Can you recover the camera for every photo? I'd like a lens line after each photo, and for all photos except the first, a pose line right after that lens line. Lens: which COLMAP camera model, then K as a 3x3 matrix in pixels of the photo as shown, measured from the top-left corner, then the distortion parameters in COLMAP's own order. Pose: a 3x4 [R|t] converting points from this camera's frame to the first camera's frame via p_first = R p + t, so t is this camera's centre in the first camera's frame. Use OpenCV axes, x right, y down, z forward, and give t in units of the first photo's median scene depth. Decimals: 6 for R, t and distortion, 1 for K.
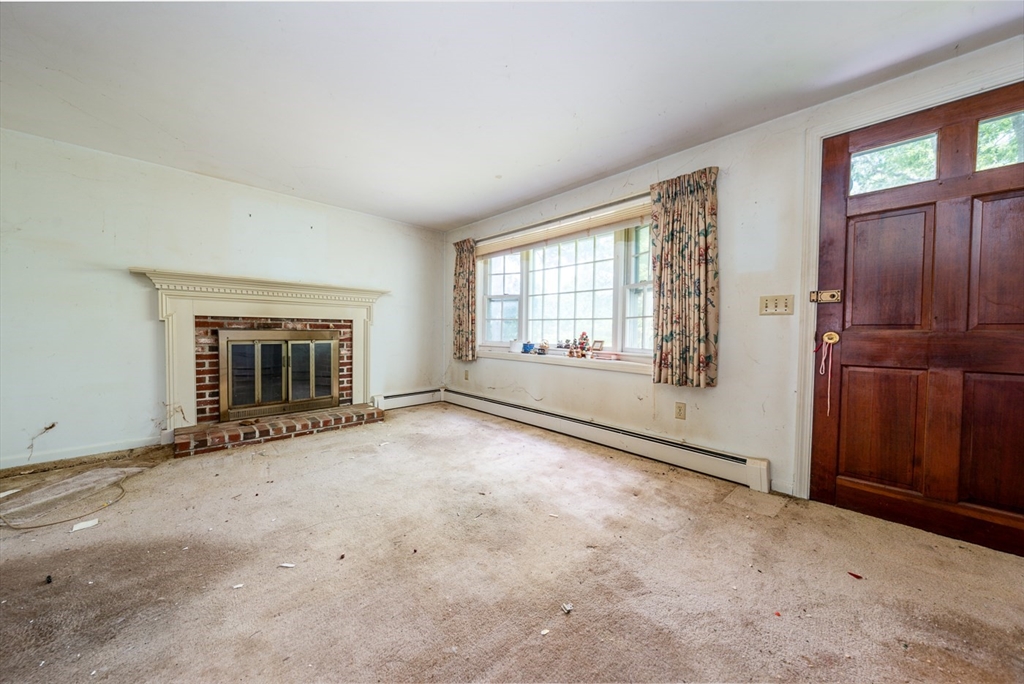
lens RADIAL K [[344.8, 0, 507.1], [0, 344.8, 338.0], [0, 0, 1]] dist [-0.000465, -0.000055]
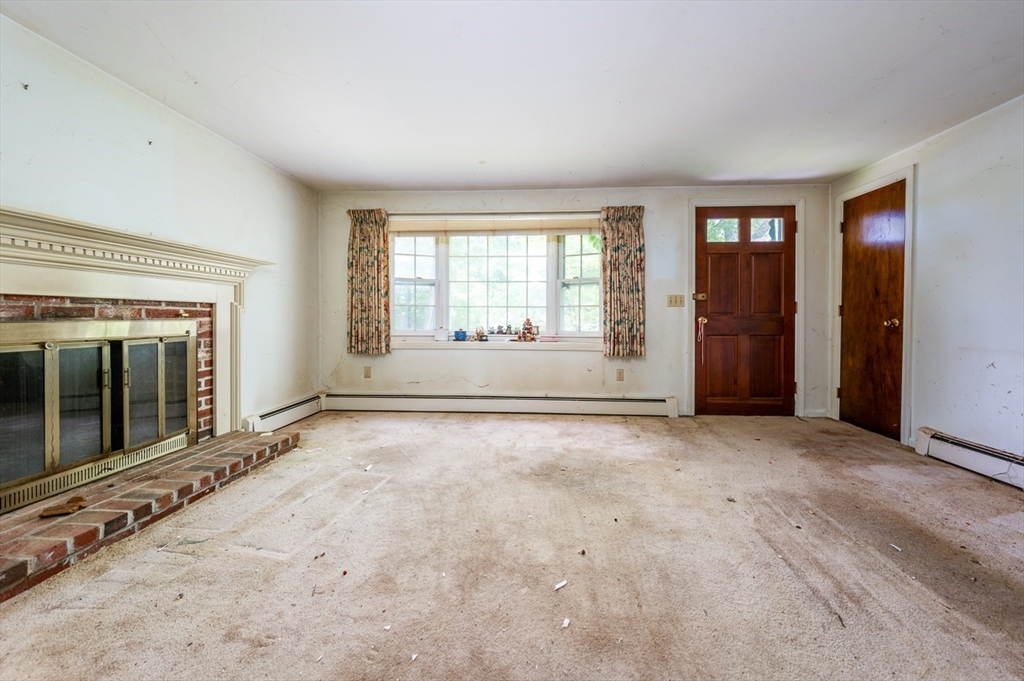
lens RADIAL K [[355.8, 0, 521.0], [0, 355.8, 318.7], [0, 0, 1]] dist [0.000495, -0.000004]
pose [[0.737615, -0.010506, 0.675140, -0.563897], [0.021030, 0.999751, -0.007418, -0.008446], [-0.674894, 0.019670, 0.737652, 0.161545]]
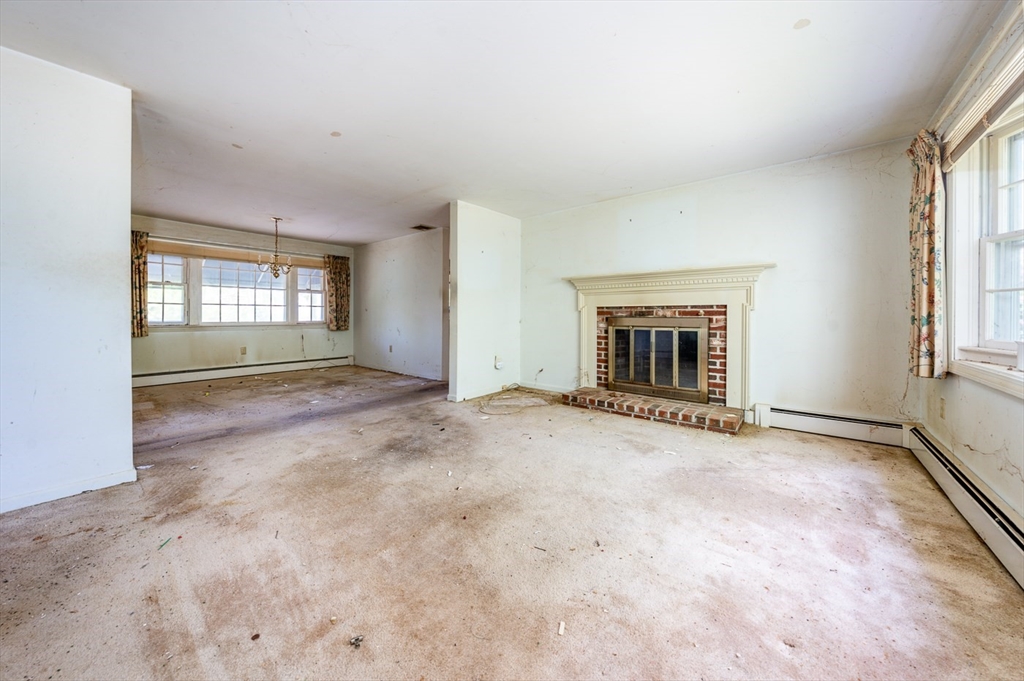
lens RADIAL K [[355.8, 0, 521.0], [0, 355.8, 318.7], [0, 0, 1]] dist [0.000495, -0.000004]
pose [[0.147601, -0.003130, -0.989042, 0.391778], [-0.023792, 0.999694, -0.006715, -0.001386], [0.988761, 0.024523, 0.147482, 0.452480]]
